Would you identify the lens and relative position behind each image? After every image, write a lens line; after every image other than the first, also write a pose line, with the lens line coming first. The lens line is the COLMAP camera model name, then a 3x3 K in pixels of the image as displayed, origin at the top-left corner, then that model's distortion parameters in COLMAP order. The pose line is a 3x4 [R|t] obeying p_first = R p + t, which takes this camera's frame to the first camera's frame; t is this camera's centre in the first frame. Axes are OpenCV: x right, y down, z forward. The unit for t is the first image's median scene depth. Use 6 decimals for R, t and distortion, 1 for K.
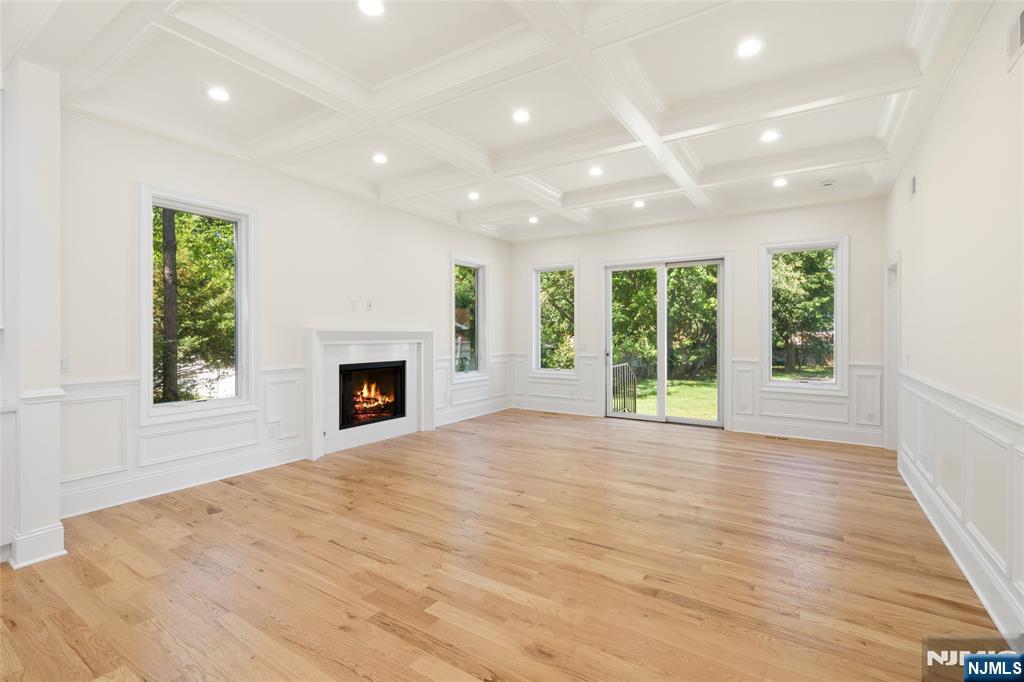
lens RADIAL K [[462.5, 0, 508.0], [0, 462.5, 335.4], [0, 0, 1]] dist [-0.003223, 0.000978]
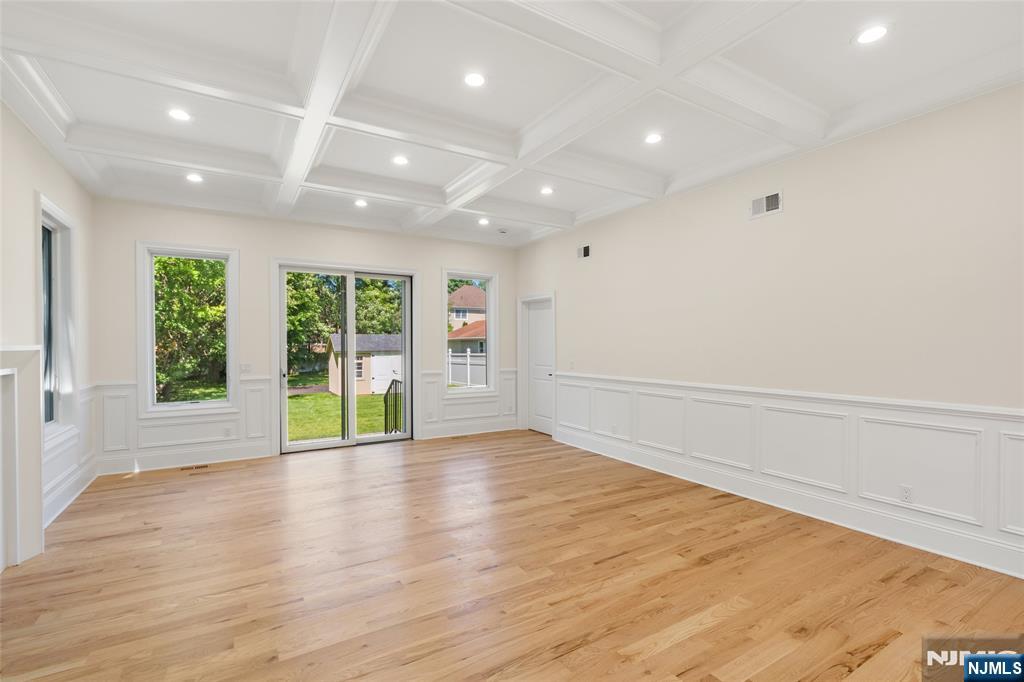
lens RADIAL K [[462.5, 0, 515.0], [0, 462.5, 349.2], [0, 0, 1]] dist [-0.003223, 0.000978]
pose [[0.431506, -0.010375, 0.902050, -0.503880], [0.006707, 0.999943, 0.008292, -0.011912], [-0.902085, 0.002472, 0.431551, 0.456797]]
